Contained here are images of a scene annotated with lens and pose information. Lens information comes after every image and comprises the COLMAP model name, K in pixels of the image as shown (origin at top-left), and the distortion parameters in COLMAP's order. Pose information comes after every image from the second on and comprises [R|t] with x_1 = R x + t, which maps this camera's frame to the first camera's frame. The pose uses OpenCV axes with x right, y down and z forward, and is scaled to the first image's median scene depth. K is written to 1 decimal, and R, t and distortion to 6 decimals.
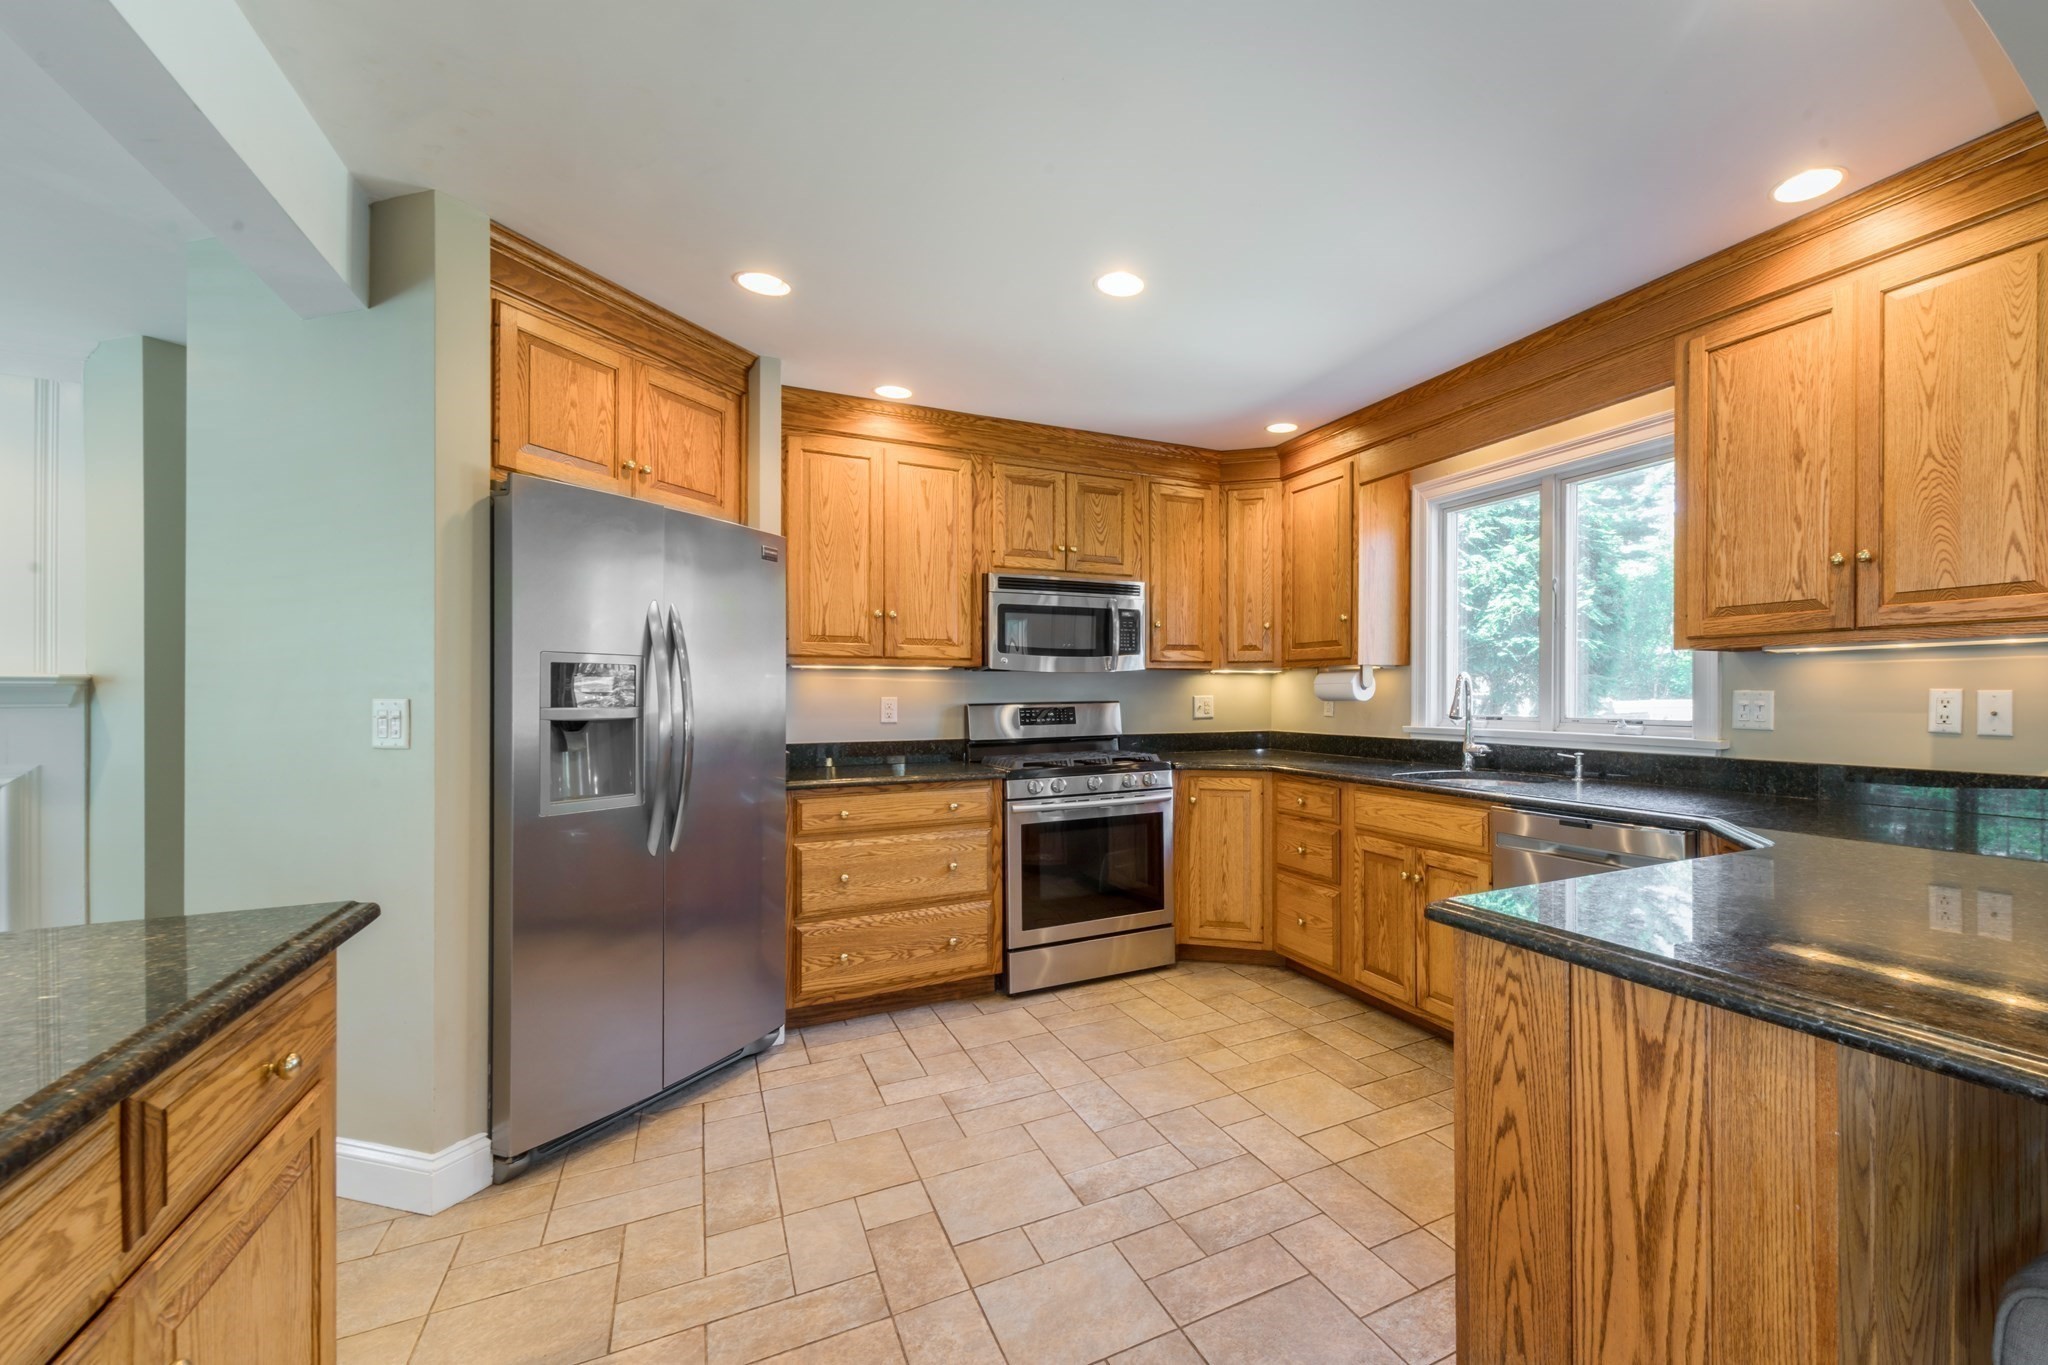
lens RADIAL K [[901.5, 0, 1269.3], [0, 901.5, 706.9], [0, 0, 1]] dist [0.012465, -0.000290]
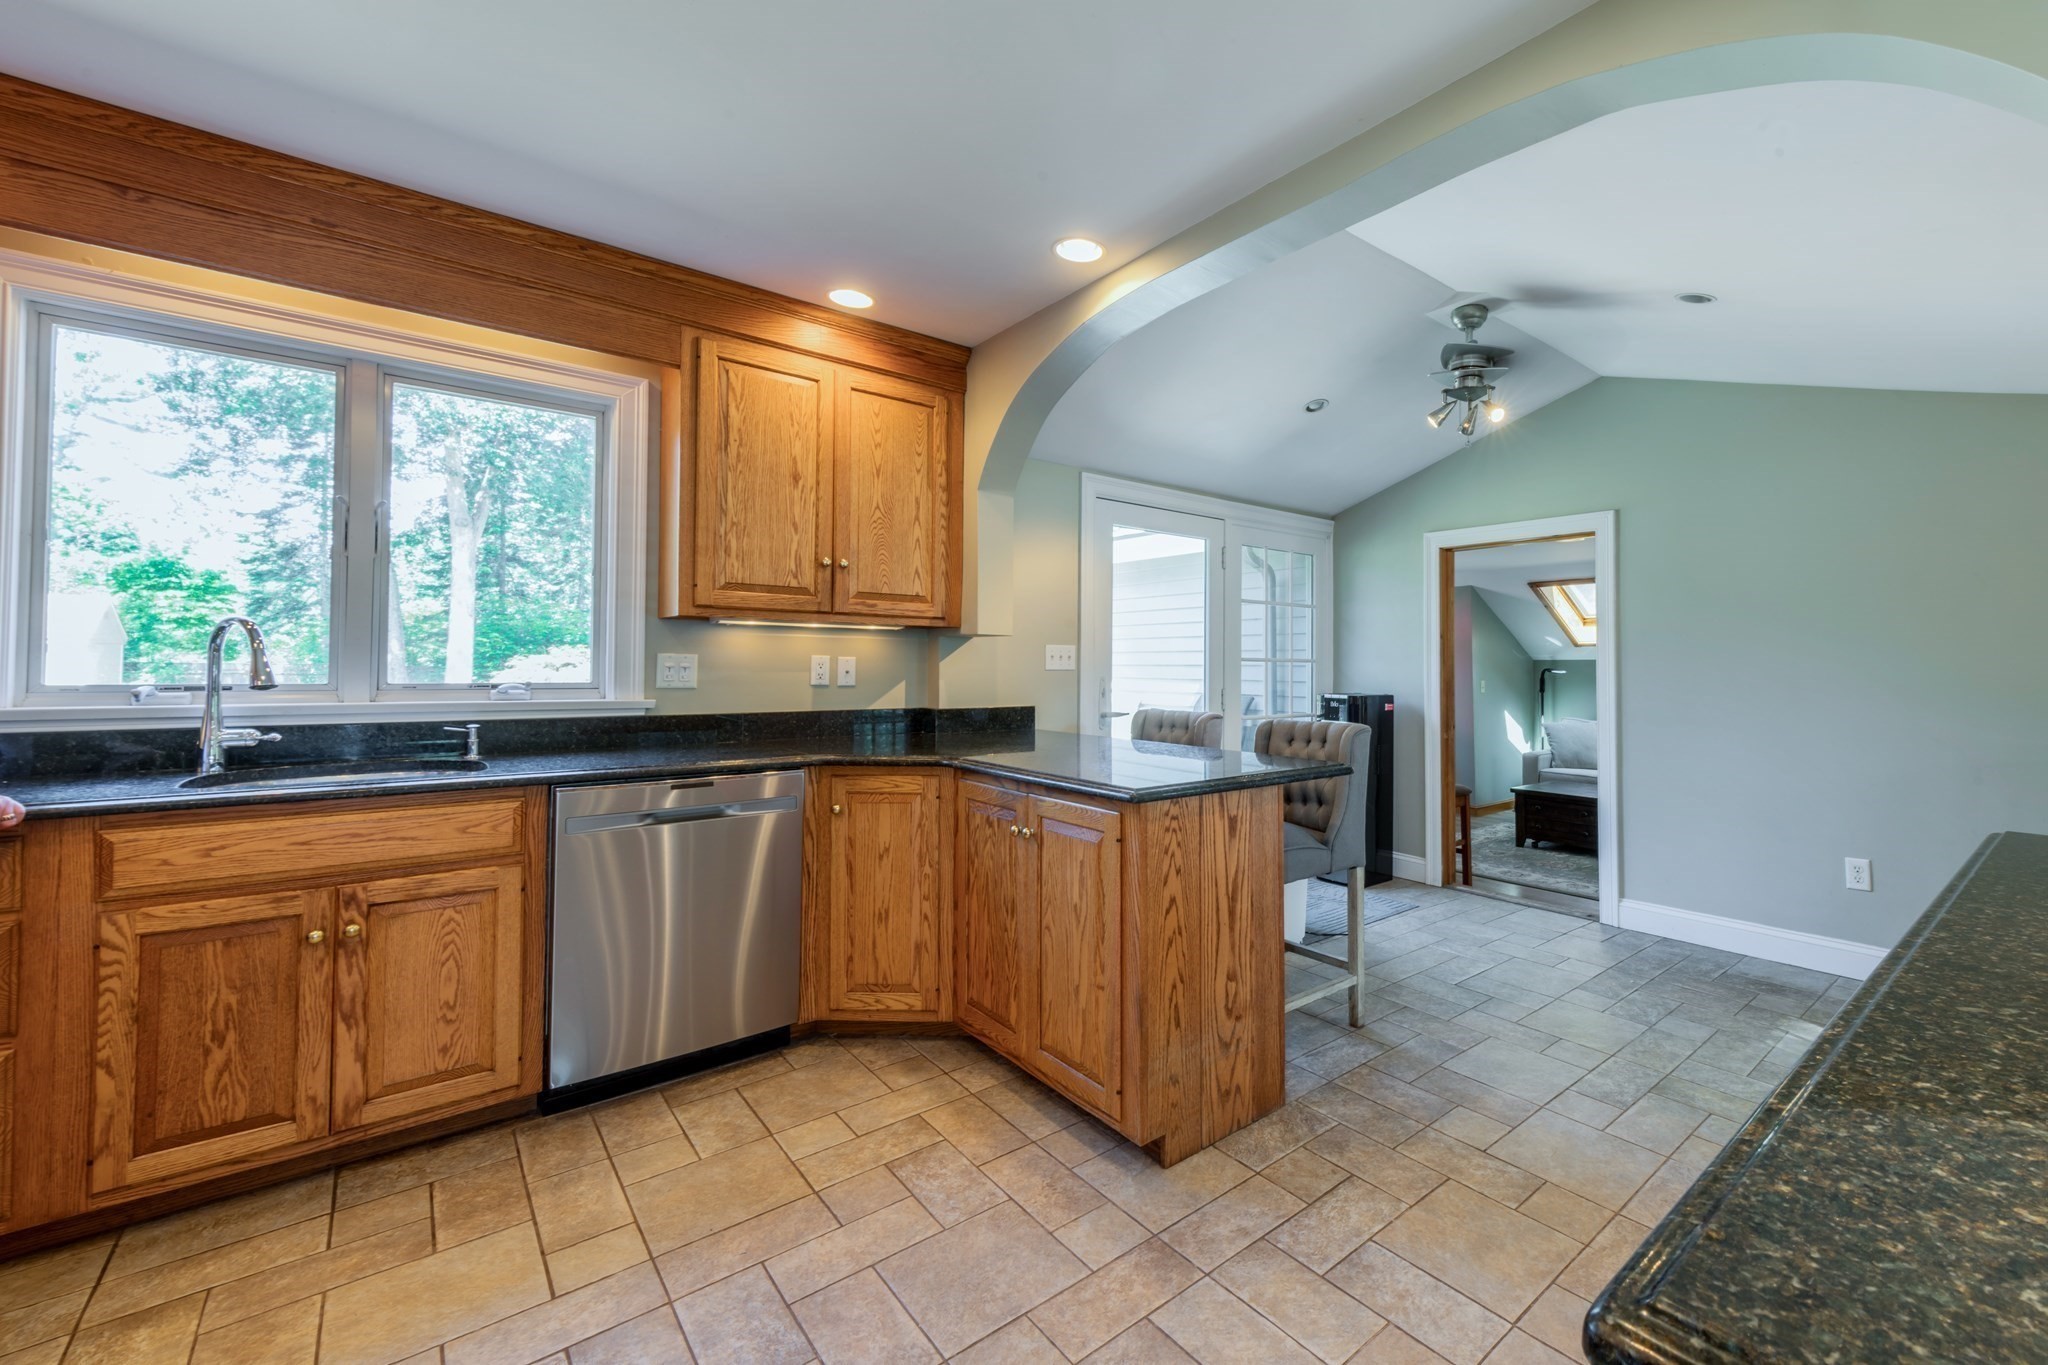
lens RADIAL K [[868.8, 0, 1132.9], [0, 868.8, 660.4], [0, 0, 1]] dist [0.016363, -0.006097]
pose [[-0.158452, 0.008410, 0.987331, -0.639135], [0.005341, 0.999956, -0.007660, 0.001451], [-0.987352, 0.004060, -0.158490, 0.616271]]
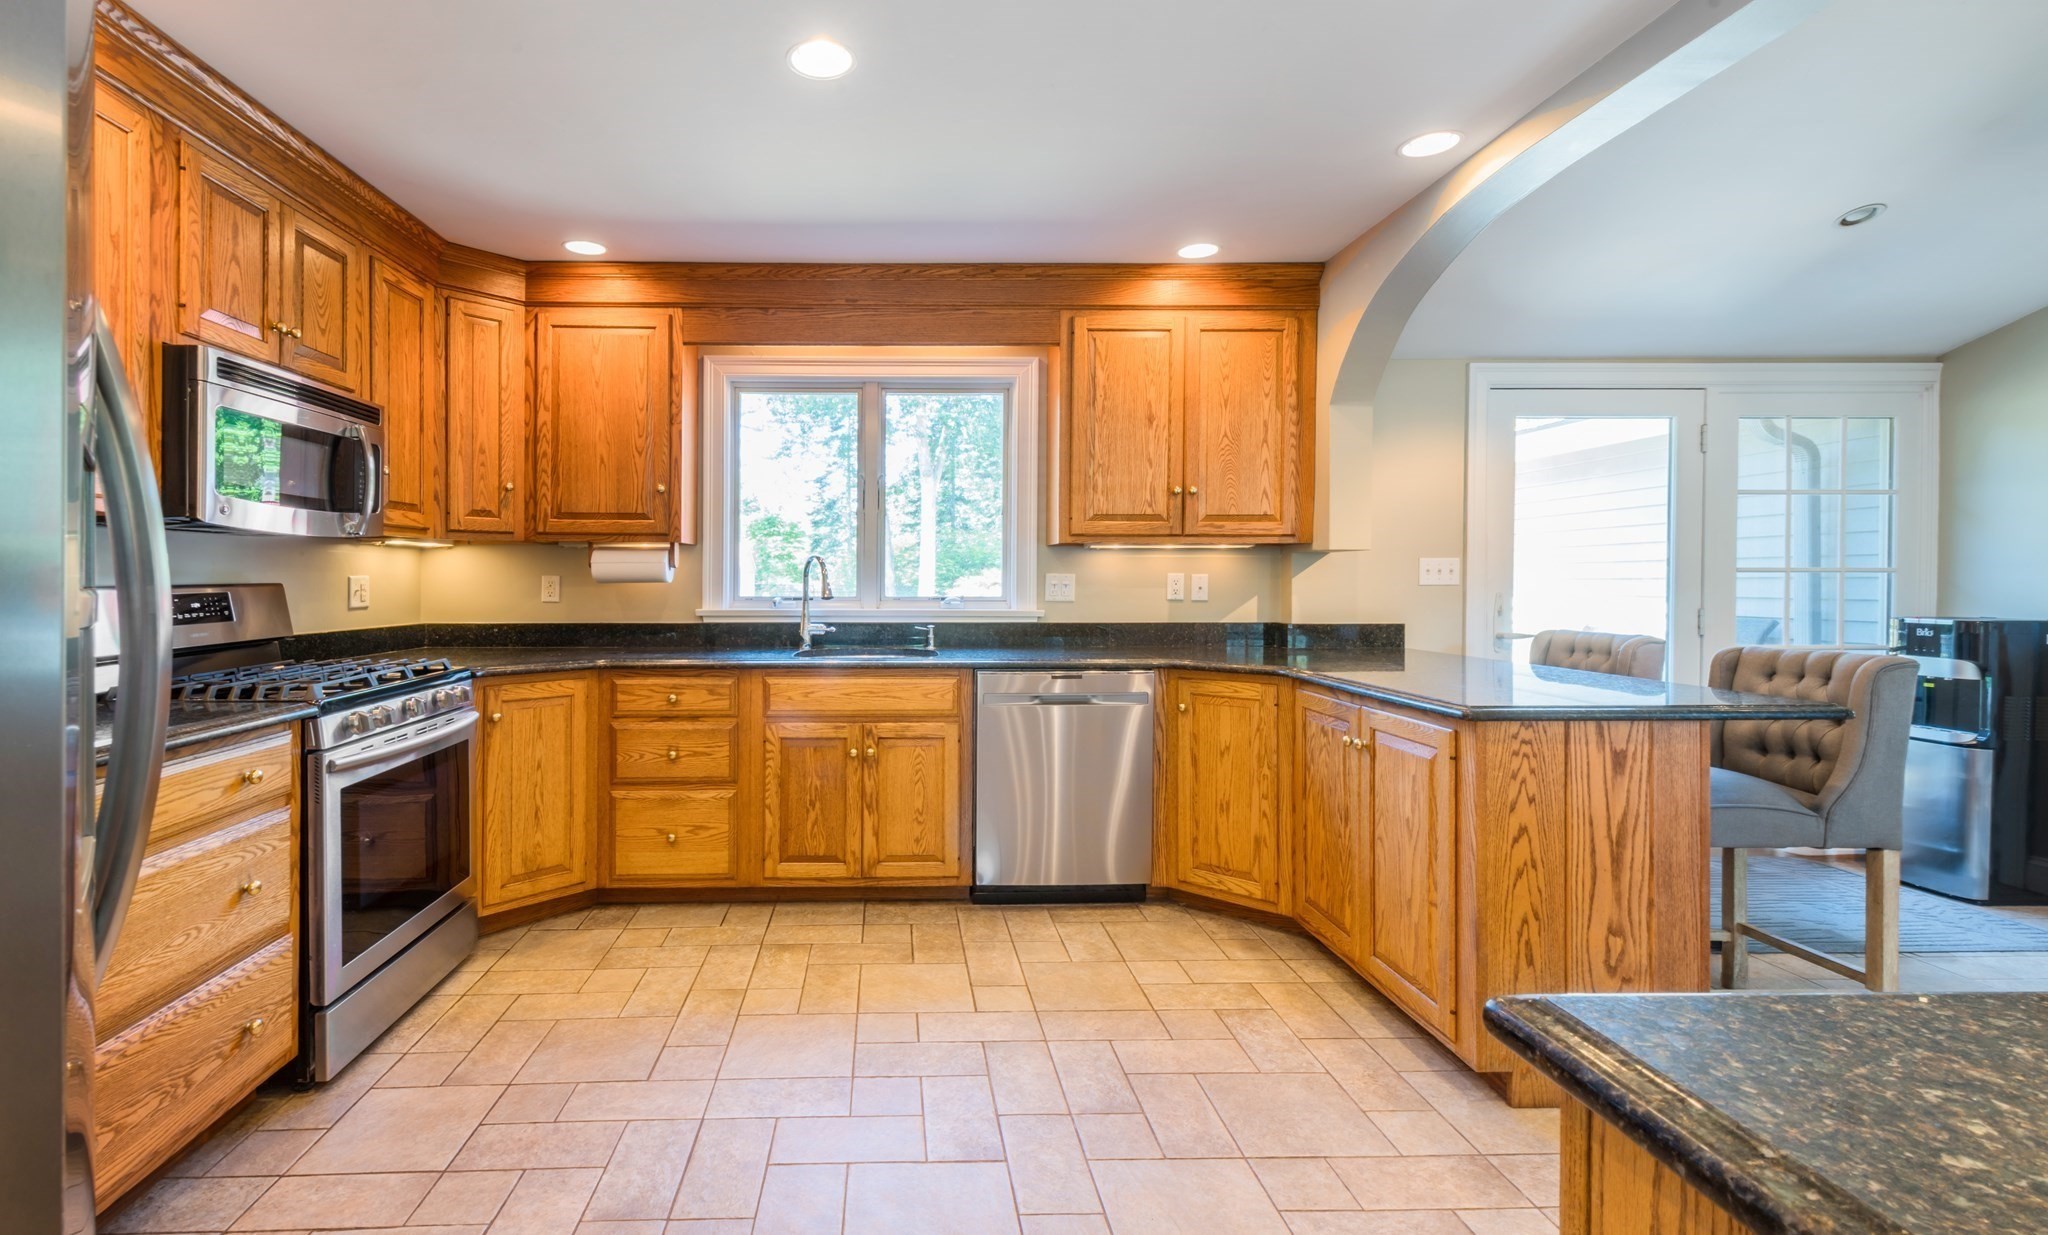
lens RADIAL K [[874.6, 0, 880.0], [0, 874.6, 599.0], [0, 0, 1]] dist [0.011103, -0.000402]
pose [[0.523242, -0.014035, 0.852069, -0.781046], [0.010038, 0.999897, 0.010306, 0.004409], [-0.852125, 0.003161, 0.523329, 0.531483]]
